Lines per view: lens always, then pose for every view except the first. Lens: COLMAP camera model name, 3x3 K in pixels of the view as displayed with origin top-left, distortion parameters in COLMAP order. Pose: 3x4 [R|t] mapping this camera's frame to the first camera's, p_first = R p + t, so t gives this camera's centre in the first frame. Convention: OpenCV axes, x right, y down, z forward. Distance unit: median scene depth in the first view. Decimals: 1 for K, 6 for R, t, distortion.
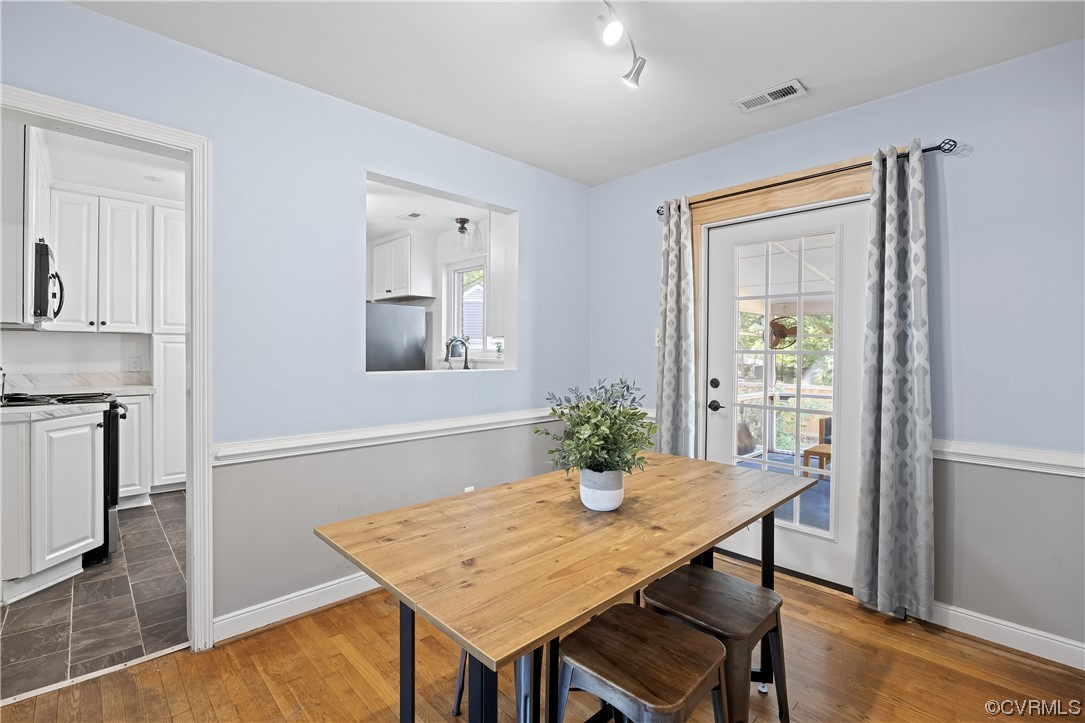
lens RADIAL K [[495.1, 0, 528.2], [0, 495.1, 343.4], [0, 0, 1]] dist [-0.007767, -0.002413]
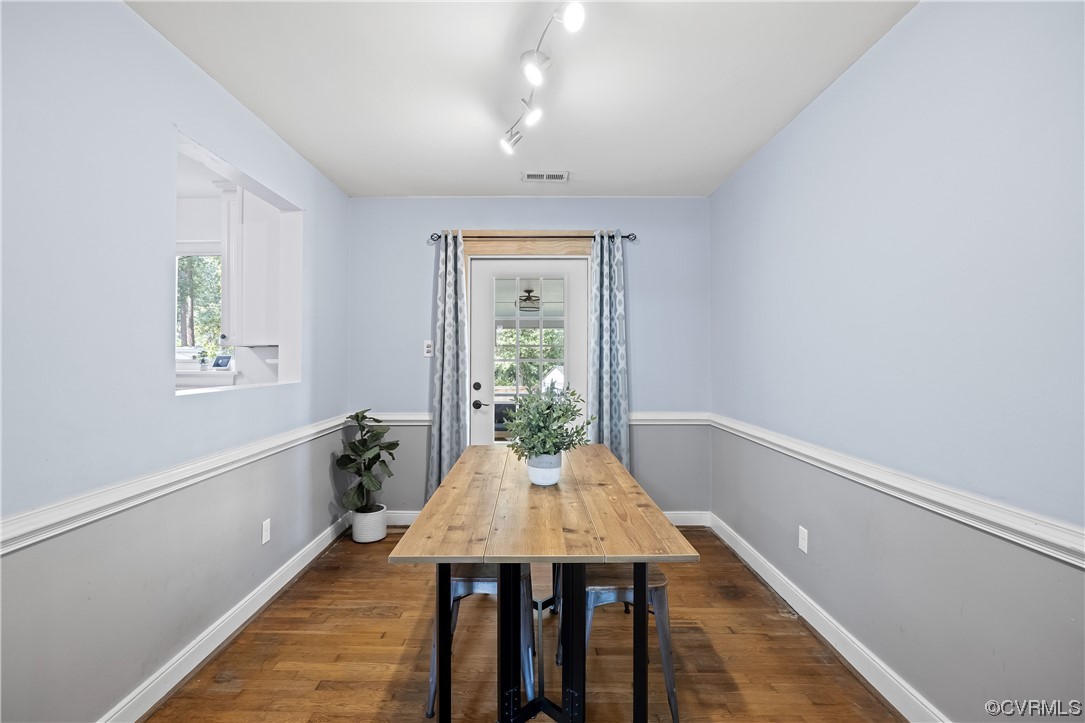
lens RADIAL K [[495.1, 0, 527.1], [0, 495.1, 333.2], [0, 0, 1]] dist [-0.007767, -0.002413]
pose [[0.687091, 0.026770, 0.726078, -0.575159], [-0.002418, 0.999400, -0.034558, -0.011224], [-0.726567, 0.021989, 0.686743, 0.094479]]
